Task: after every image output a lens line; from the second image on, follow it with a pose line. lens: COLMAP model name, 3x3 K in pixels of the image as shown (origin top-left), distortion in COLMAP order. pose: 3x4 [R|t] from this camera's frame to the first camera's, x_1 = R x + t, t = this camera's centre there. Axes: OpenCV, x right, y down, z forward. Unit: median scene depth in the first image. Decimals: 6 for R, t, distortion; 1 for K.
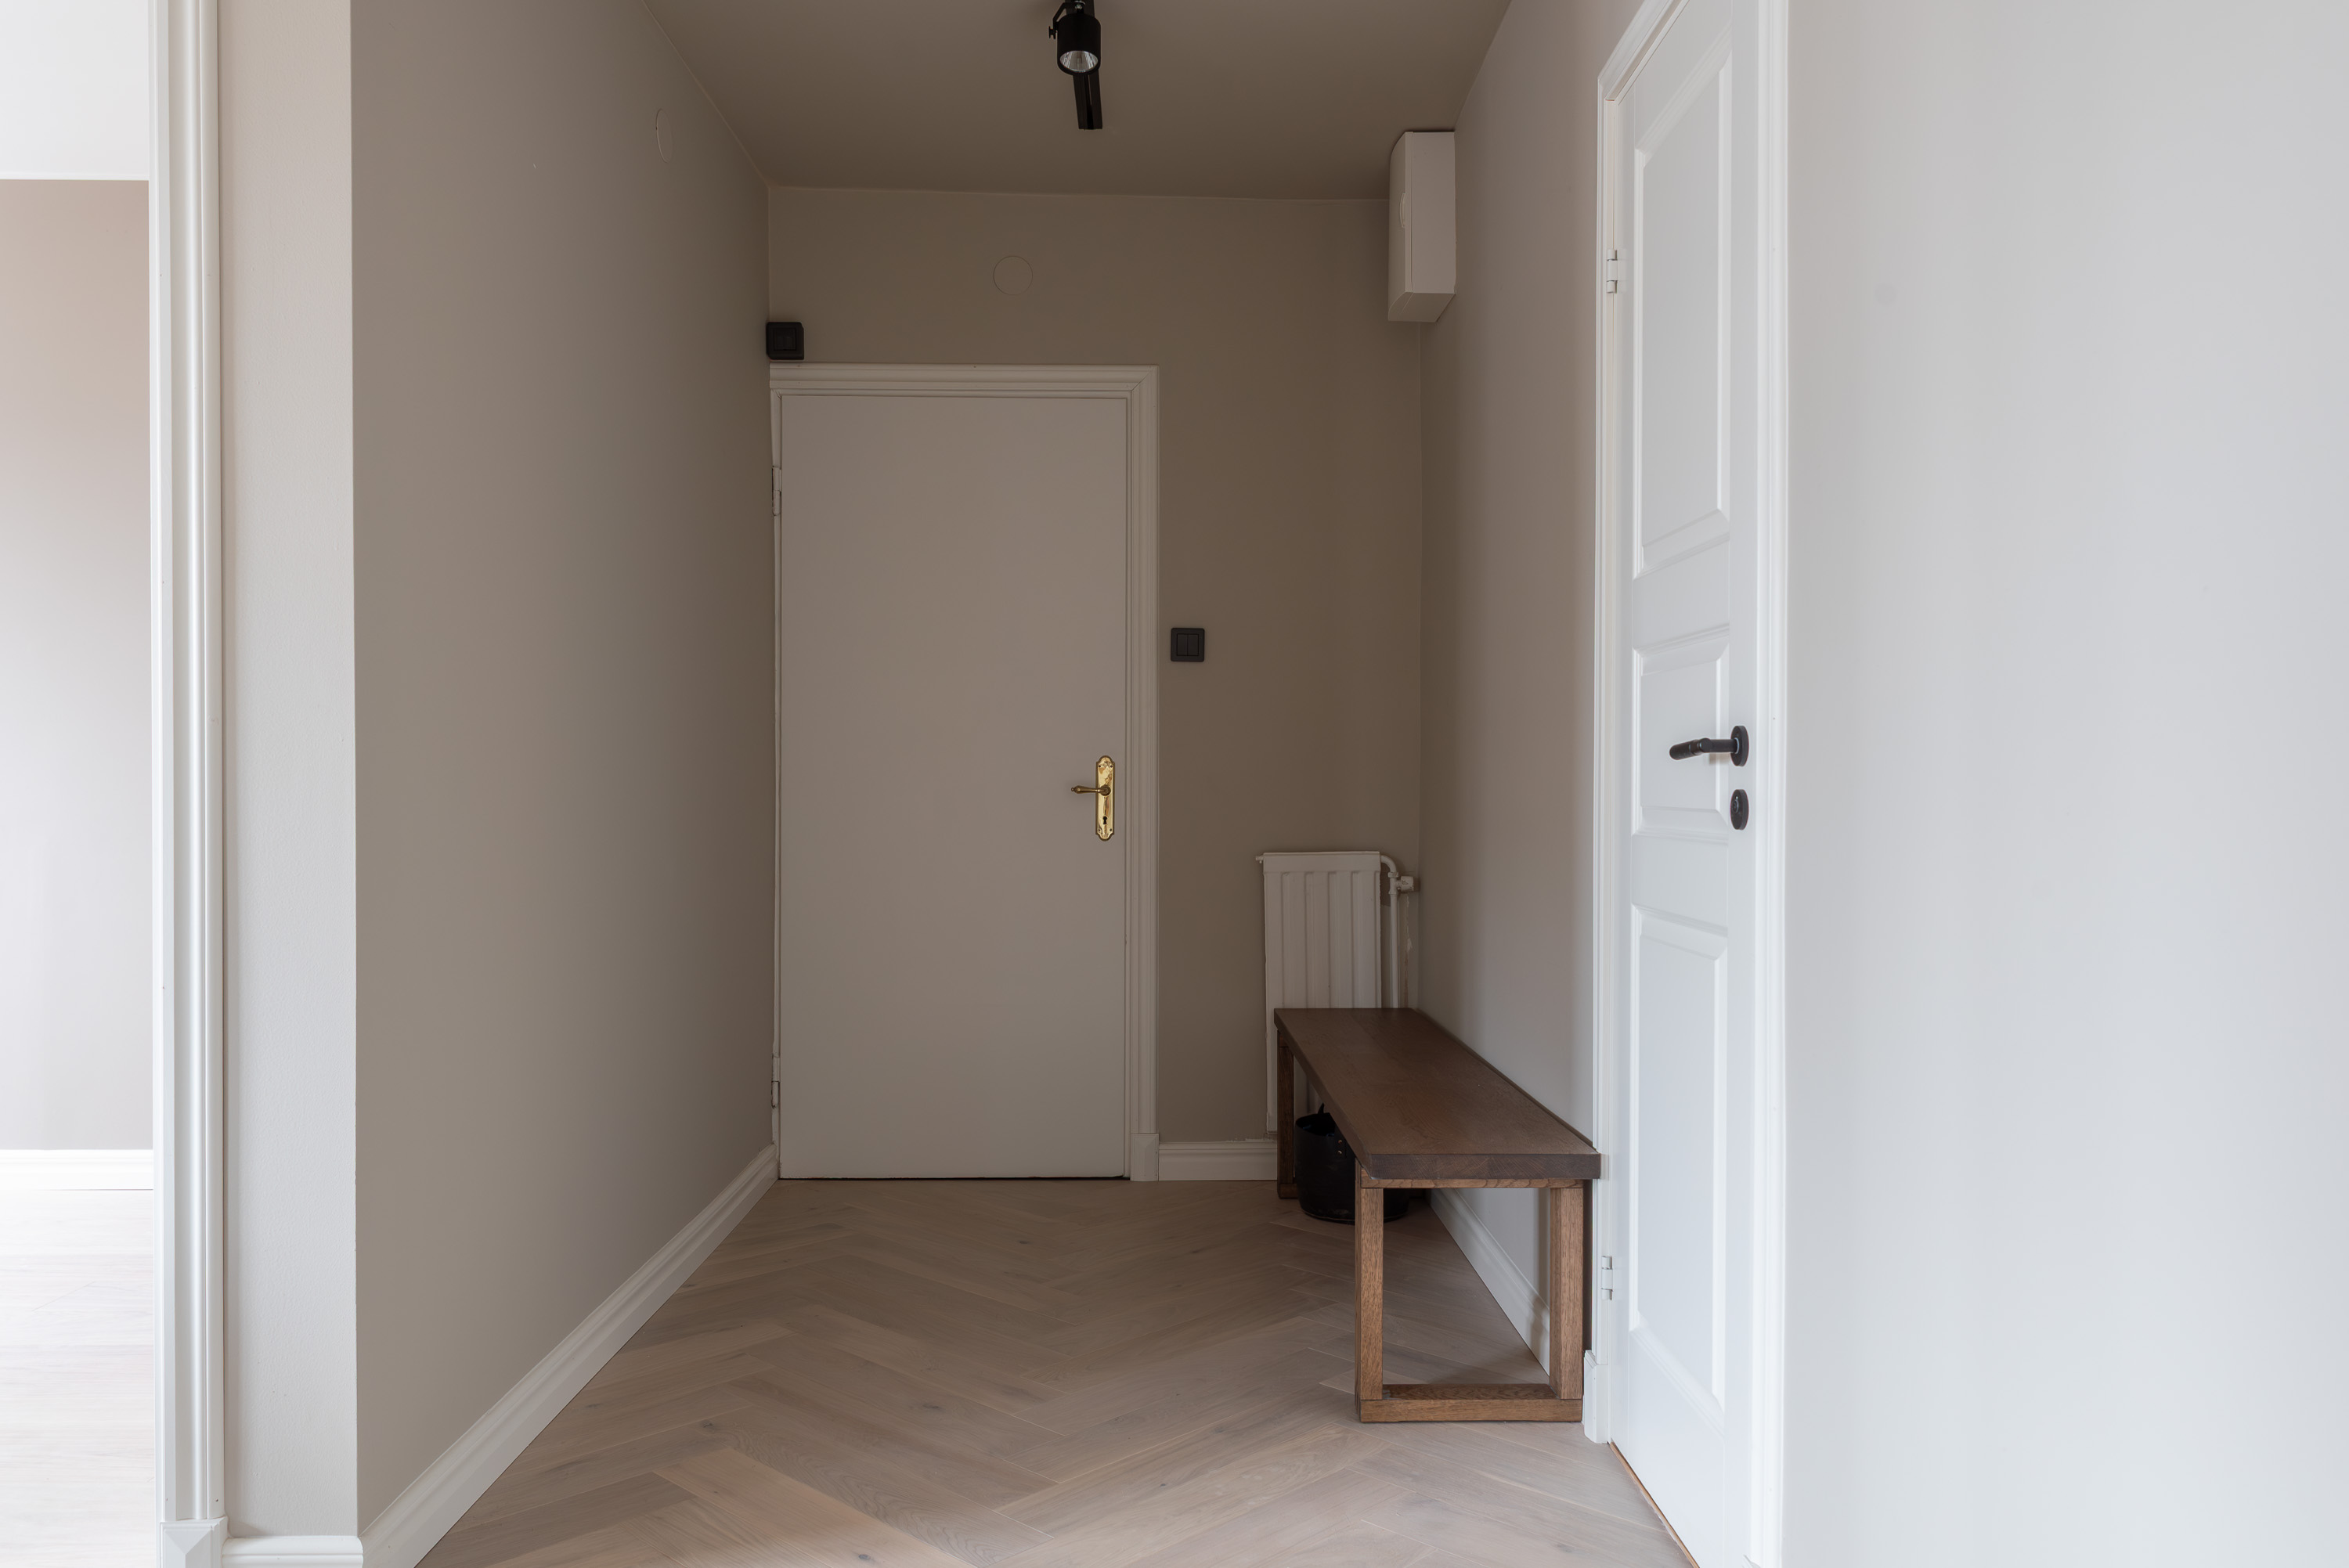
lens RADIAL K [[1739.8, 0, 1174.5], [0, 1739.8, 784.0], [0, 0, 1]] dist [0.008927, 0.002821]
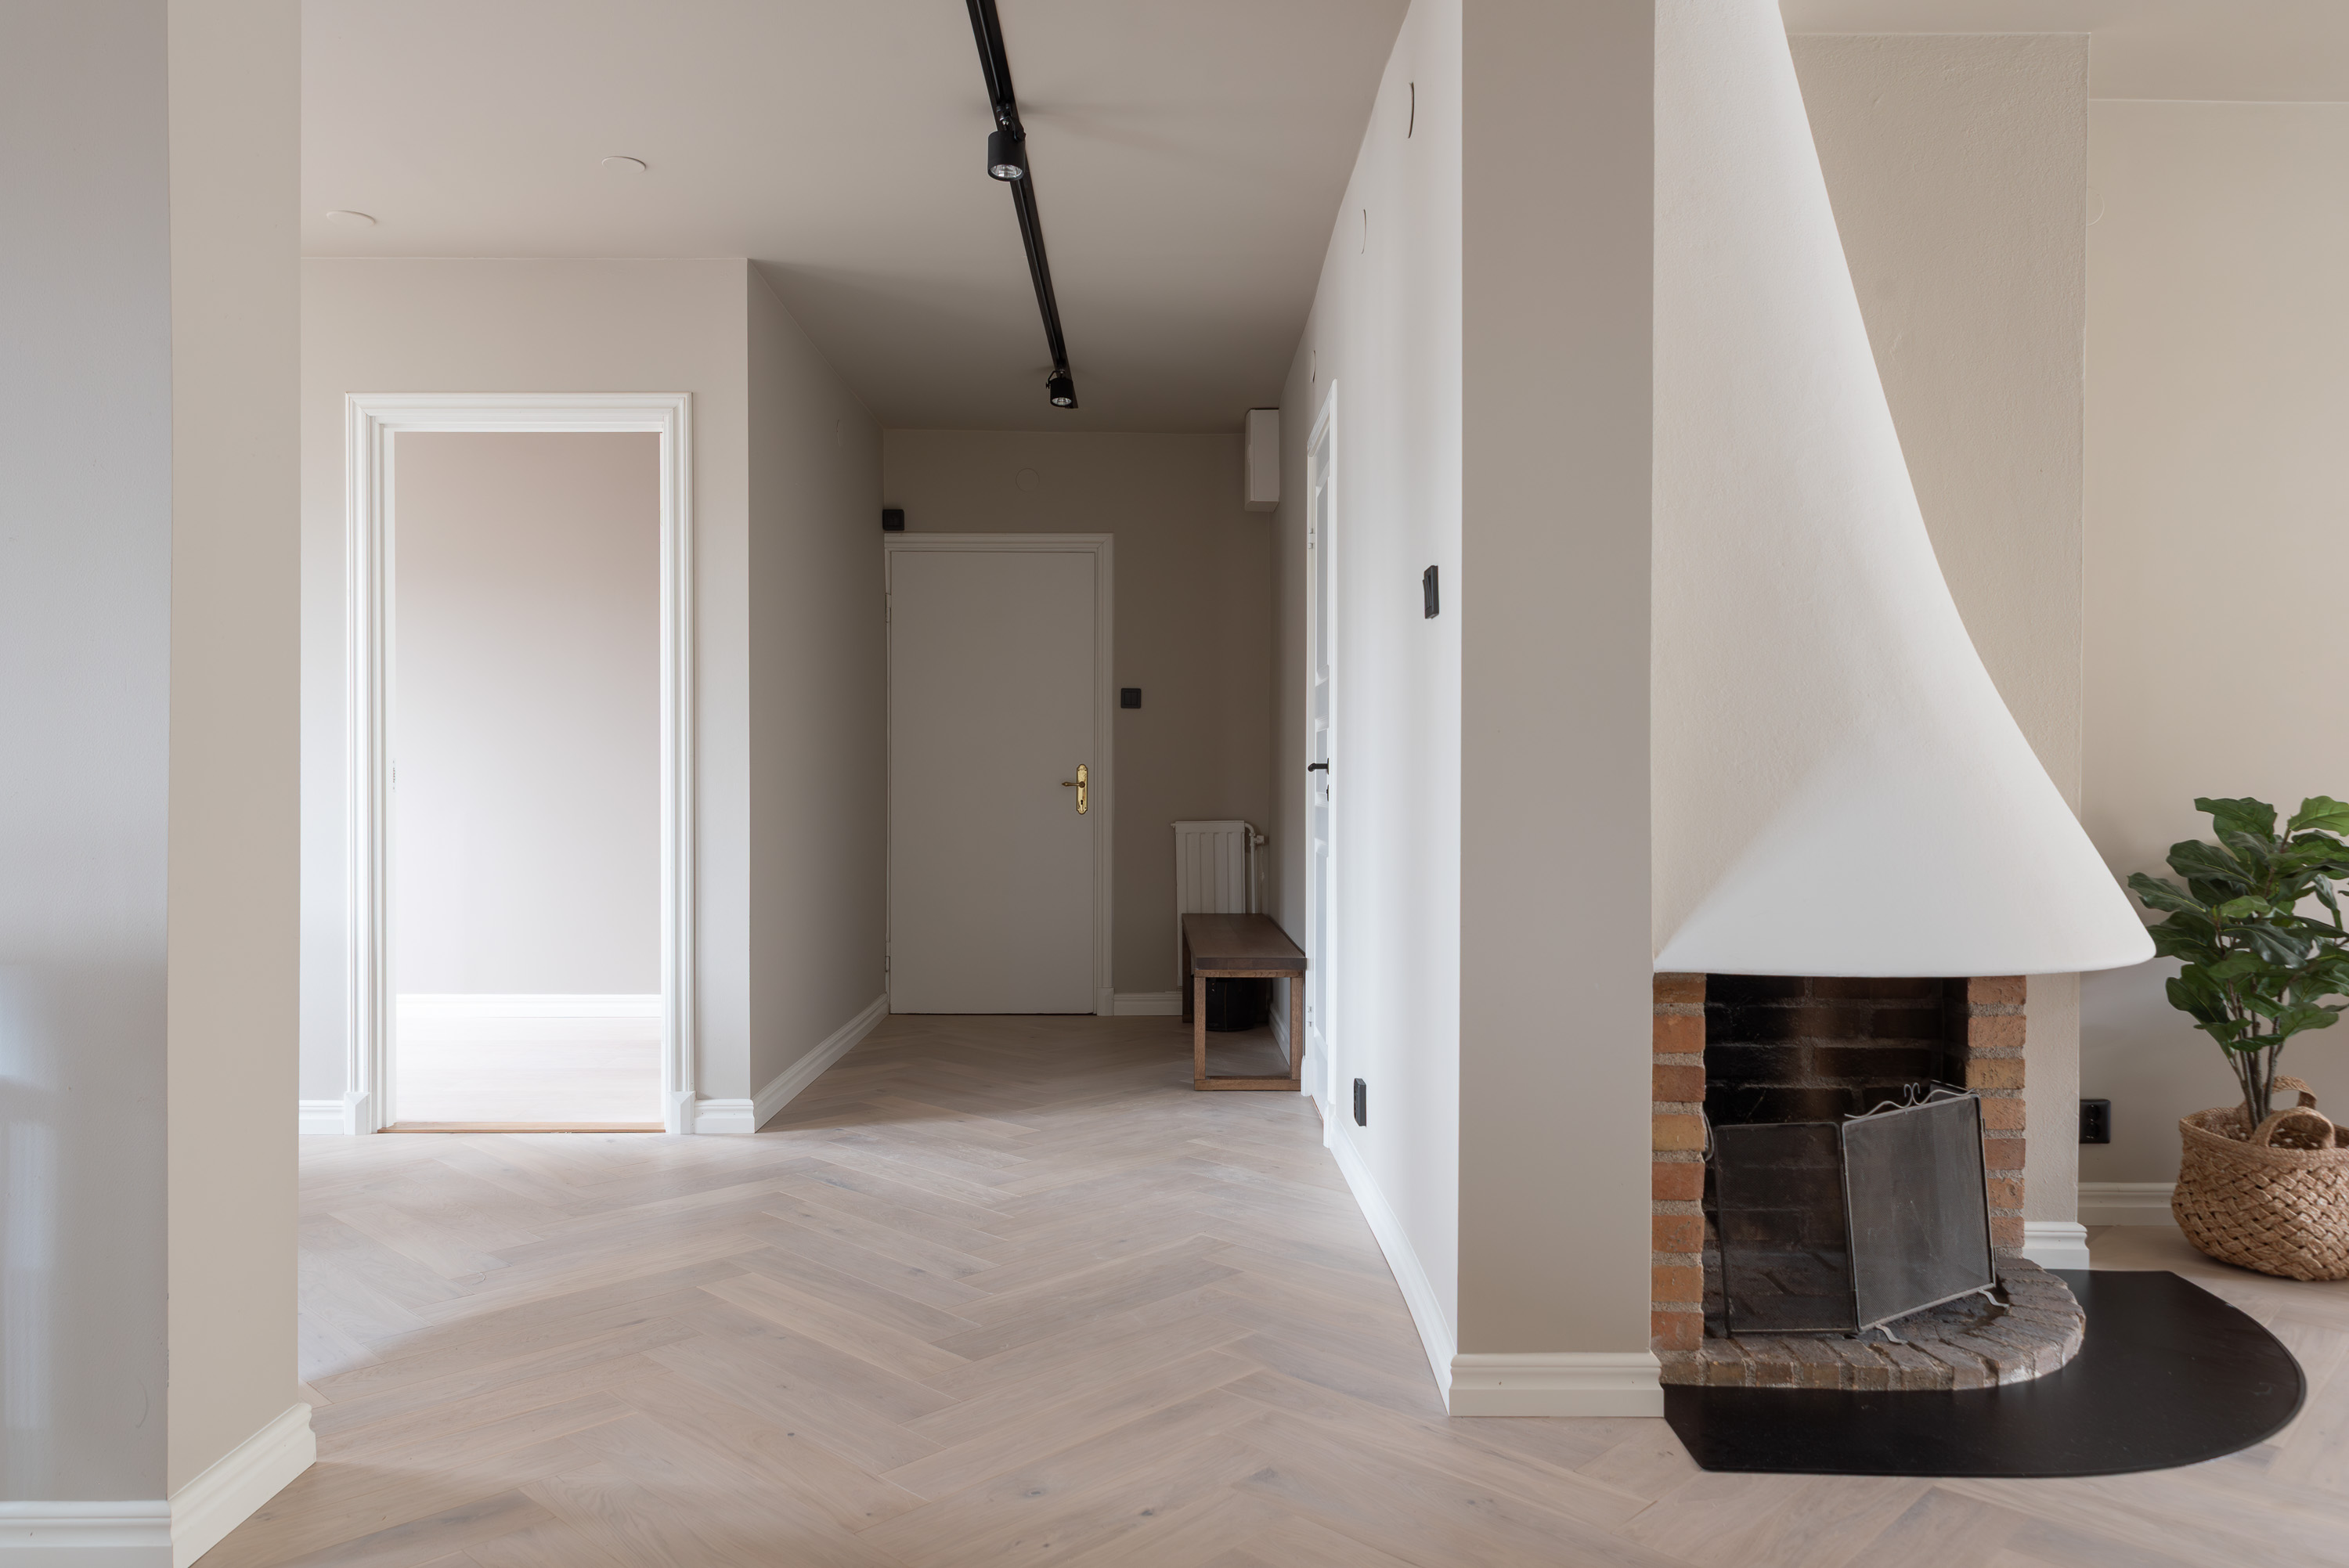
lens RADIAL K [[1645.8, 0, 1174.5], [0, 1645.8, 784.0], [0, 0, 1]] dist [-0.003854, -0.000327]
pose [[0.999988, 0.000380, -0.004789, 0.057995], [-0.000363, 0.999994, 0.003501, -0.002508], [0.004790, -0.003499, 0.999982, -0.601902]]
